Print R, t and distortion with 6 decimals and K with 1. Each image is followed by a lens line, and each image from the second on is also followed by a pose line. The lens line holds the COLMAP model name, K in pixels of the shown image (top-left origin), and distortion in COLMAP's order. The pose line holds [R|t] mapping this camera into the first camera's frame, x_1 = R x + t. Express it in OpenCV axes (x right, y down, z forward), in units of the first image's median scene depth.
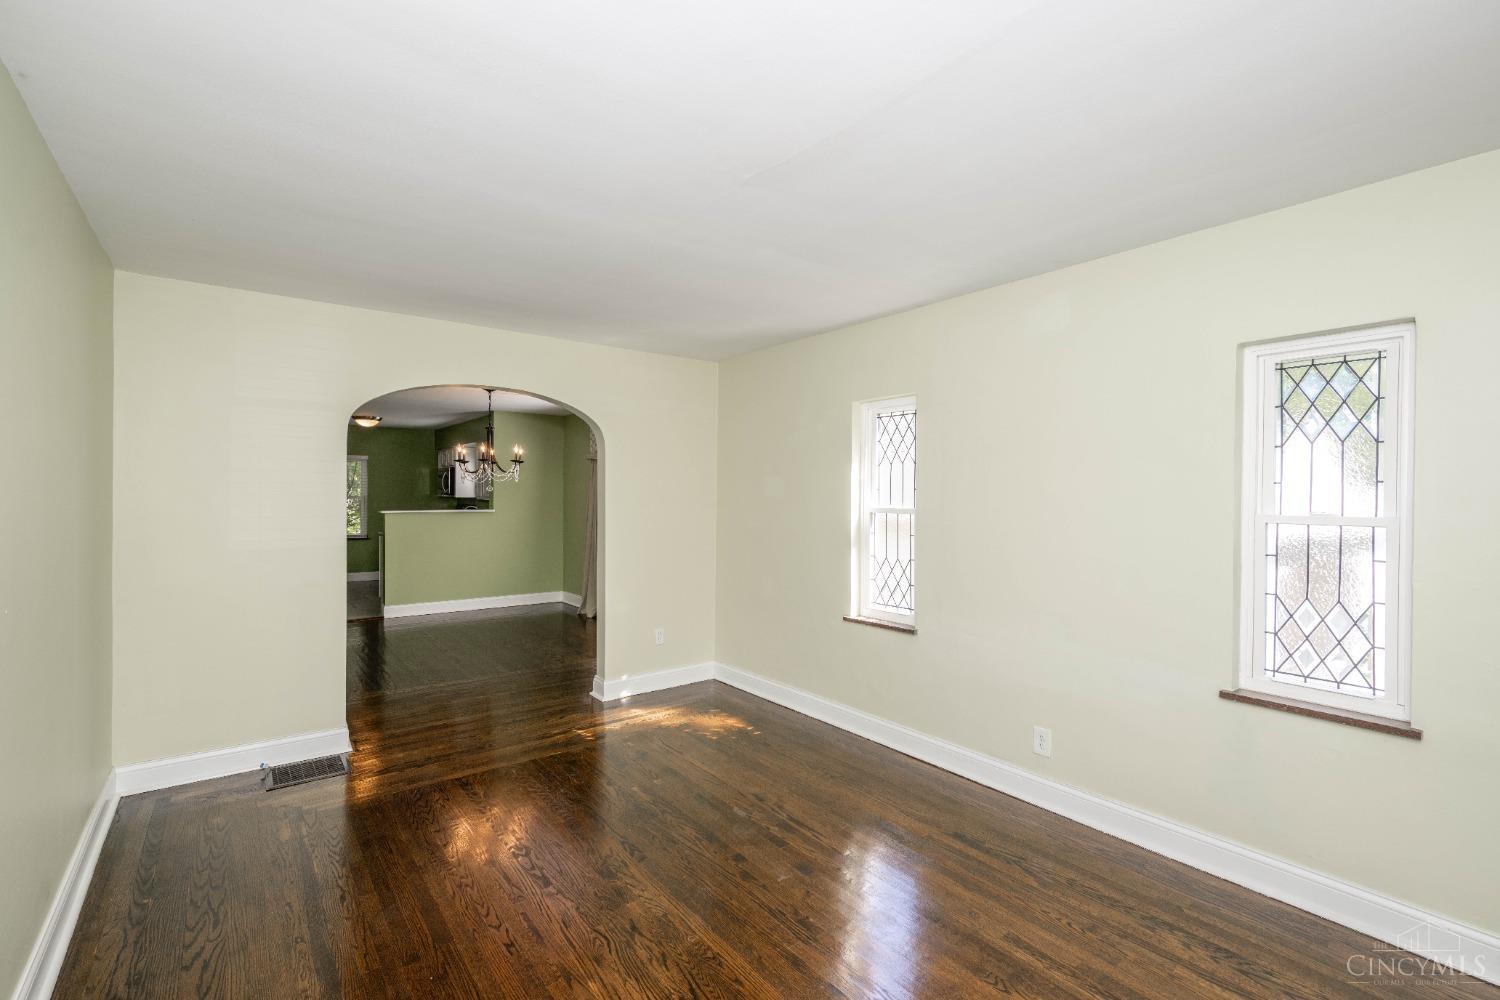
lens RADIAL K [[658.9, 0, 754.0], [0, 658.9, 501.1], [0, 0, 1]] dist [-0.001310, -0.001311]
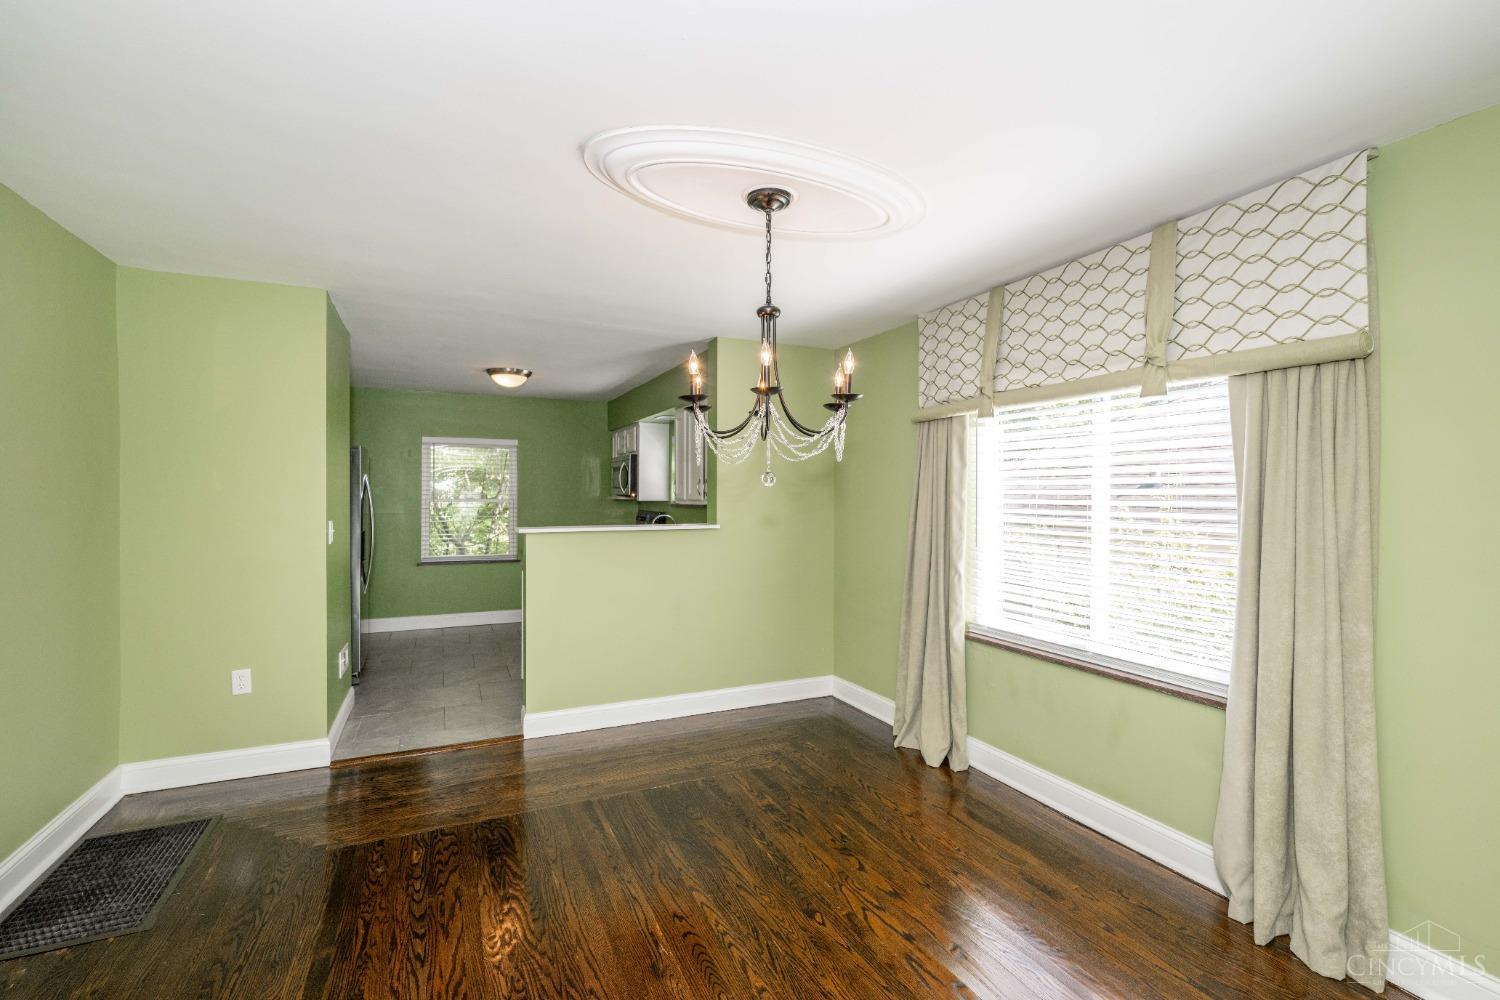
lens RADIAL K [[658.9, 0, 753.8], [0, 658.9, 498.5], [0, 0, 1]] dist [-0.001310, -0.001311]
pose [[0.976464, -0.000299, -0.215681, -0.481516], [-0.000604, 0.999991, -0.004122, -0.012579], [0.215681, 0.004156, 0.976455, 0.931531]]
